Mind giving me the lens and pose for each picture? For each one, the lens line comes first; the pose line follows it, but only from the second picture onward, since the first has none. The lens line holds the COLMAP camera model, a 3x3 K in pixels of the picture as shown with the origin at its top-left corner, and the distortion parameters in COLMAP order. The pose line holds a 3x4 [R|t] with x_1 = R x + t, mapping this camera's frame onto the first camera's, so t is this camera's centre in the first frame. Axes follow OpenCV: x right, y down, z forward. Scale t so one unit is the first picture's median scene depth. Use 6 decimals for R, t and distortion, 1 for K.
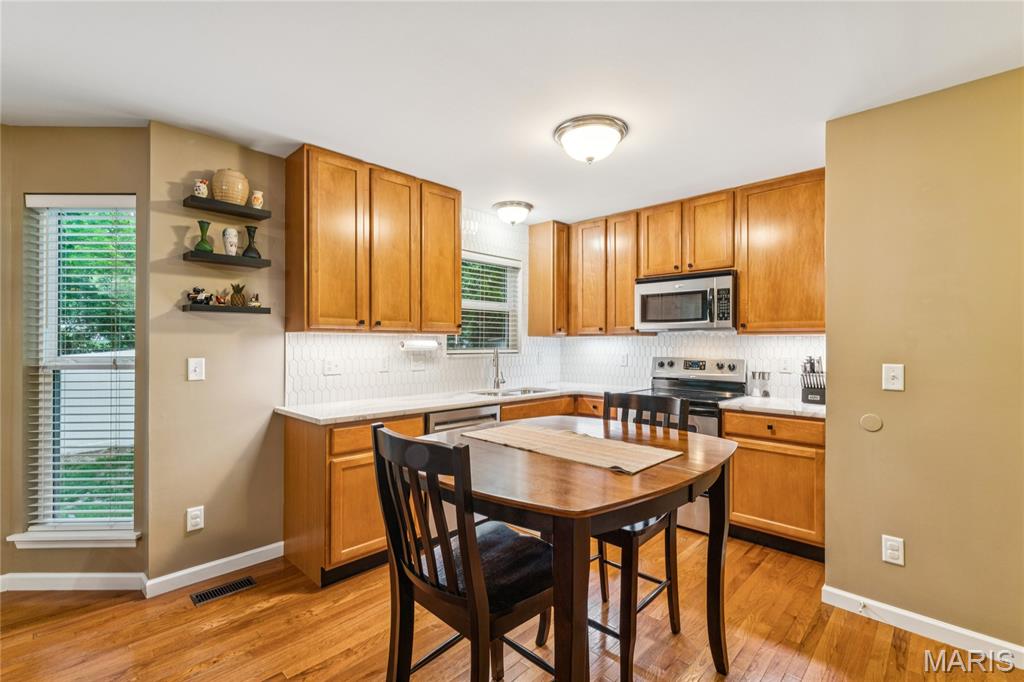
lens RADIAL K [[453.5, 0, 512.0], [0, 453.5, 341.0], [0, 0, 1]] dist [-0.000889, -0.000237]
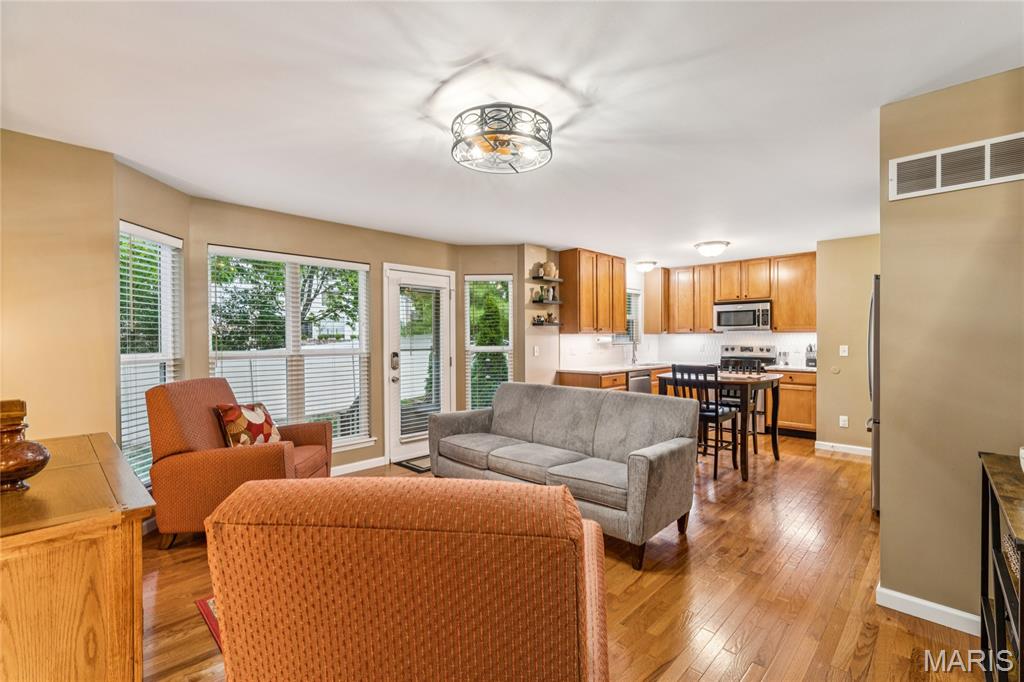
lens RADIAL K [[449.4, 0, 513.3], [0, 449.4, 341.1], [0, 0, 1]] dist [-0.000417, -0.000471]
pose [[0.999946, -0.009317, -0.004583, -0.606078], [0.009366, 0.999898, 0.010756, -0.009435], [0.004483, -0.010799, 0.999932, -0.934381]]
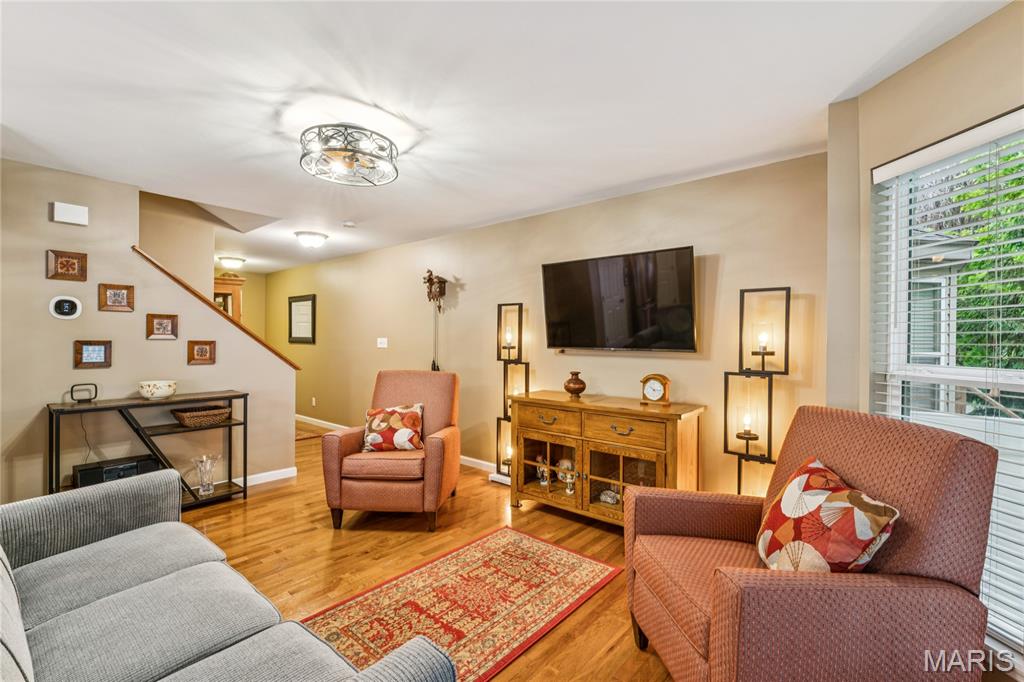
lens RADIAL K [[449.4, 0, 513.3], [0, 449.4, 341.1], [0, 0, 1]] dist [-0.000417, -0.000471]
pose [[-0.998280, -0.014911, -0.056691, -0.859165], [-0.014698, 0.999883, -0.004184, -0.001206], [0.056746, -0.003343, -0.998383, 0.531540]]
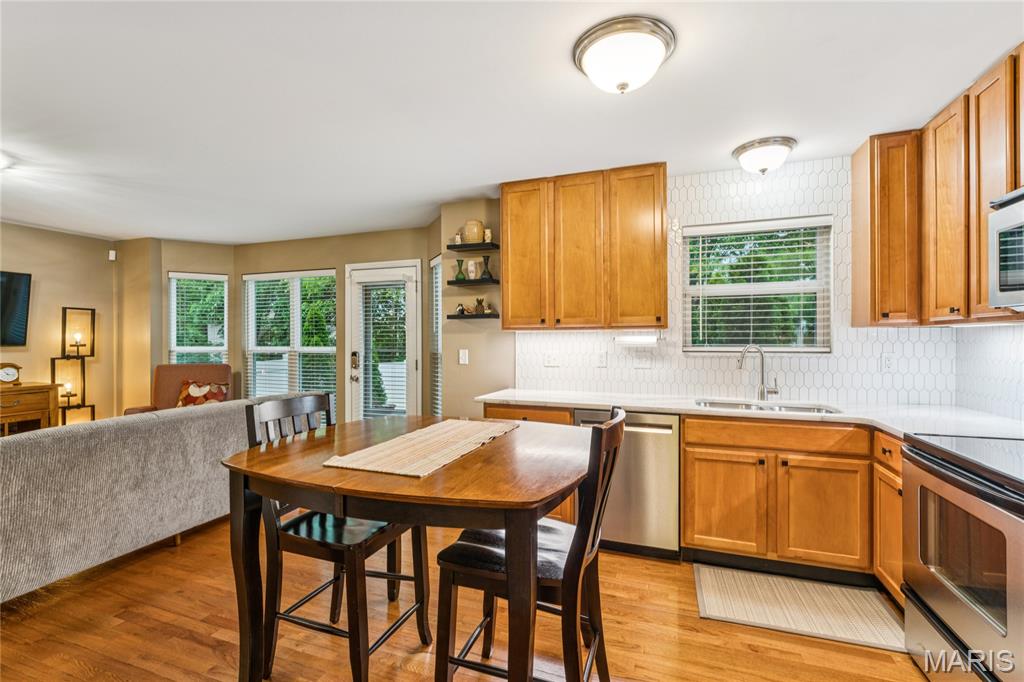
lens RADIAL K [[449.4, 0, 513.3], [0, 449.4, 341.1], [0, 0, 1]] dist [-0.000417, -0.000471]
pose [[0.412328, -0.002228, -0.911033, 0.570534], [0.007316, 0.999973, 0.000865, 0.006712], [0.911006, -0.007021, 0.412333, 0.402074]]
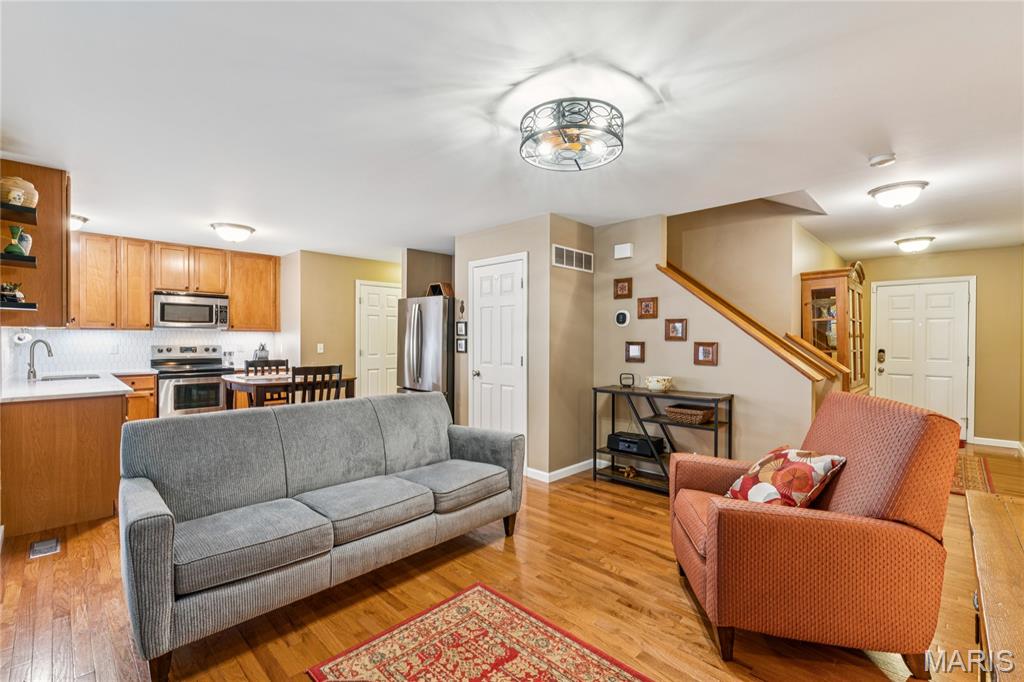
lens RADIAL K [[449.4, 0, 513.3], [0, 449.4, 341.1], [0, 0, 1]] dist [-0.000417, -0.000471]
pose [[0.004176, -0.011674, 0.999923, -1.311384], [-0.009441, 0.999887, 0.011713, -0.006917], [-0.999947, -0.009489, 0.004065, -0.155453]]
